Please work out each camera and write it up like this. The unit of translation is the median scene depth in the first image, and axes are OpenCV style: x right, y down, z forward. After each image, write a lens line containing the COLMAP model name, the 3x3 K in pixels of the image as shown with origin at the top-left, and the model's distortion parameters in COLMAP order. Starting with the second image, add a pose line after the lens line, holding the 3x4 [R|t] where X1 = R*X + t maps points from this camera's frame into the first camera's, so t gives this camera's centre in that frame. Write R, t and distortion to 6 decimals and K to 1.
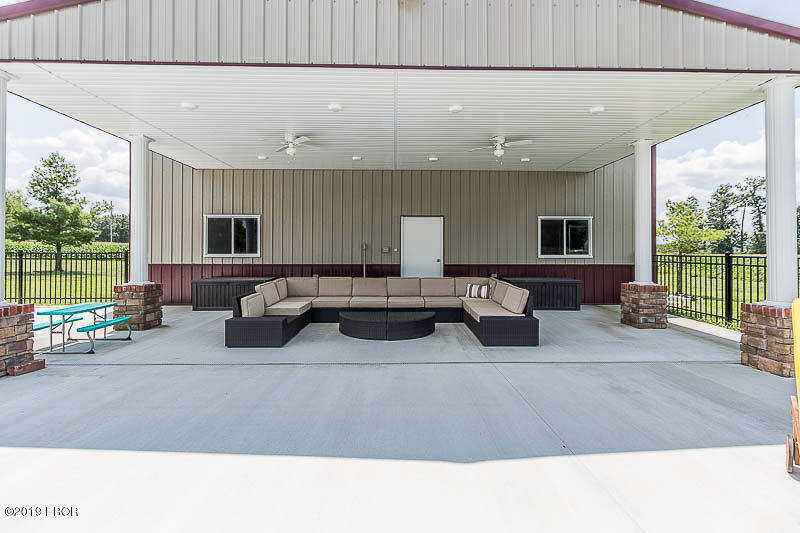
lens RADIAL K [[370.8, 0, 389.4], [0, 370.8, 251.2], [0, 0, 1]] dist [-0.008346, -0.003455]
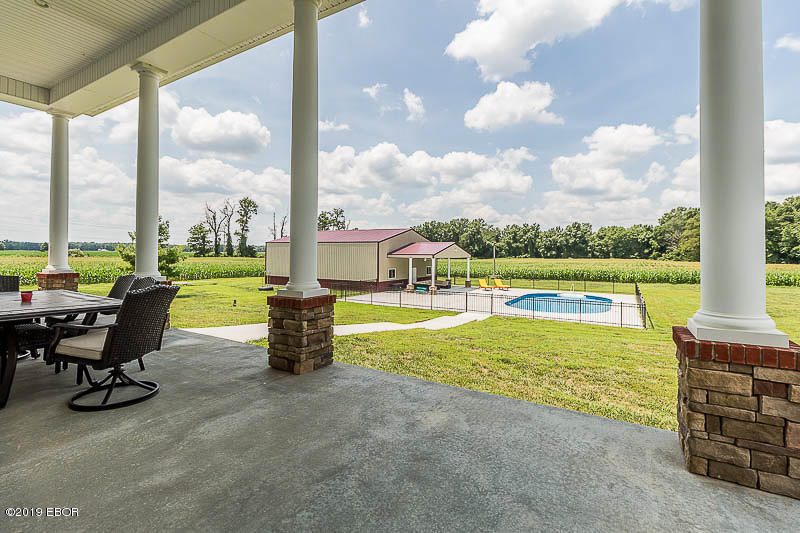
lens RADIAL K [[370.8, 0, 408.0], [0, 370.8, 257.6], [0, 0, 1]] dist [-0.008346, -0.003455]
pose [[0.500834, -0.008484, 0.865502, -3.882519], [-0.011222, 0.999804, 0.016294, -0.287797], [-0.865471, -0.017873, 0.500640, -1.211759]]
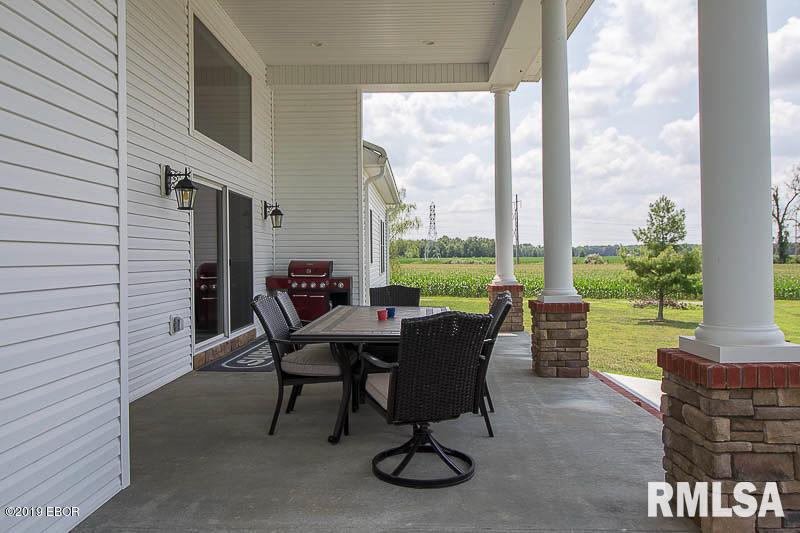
lens RADIAL K [[581.9, 0, 399.9], [0, 581.9, 257.7], [0, 0, 1]] dist [0.007091, 0.004494]
pose [[0.999788, -0.012458, -0.016399, -3.702060], [0.012525, 0.999914, 0.003983, -0.287277], [0.016348, -0.004188, 0.999858, -1.178625]]
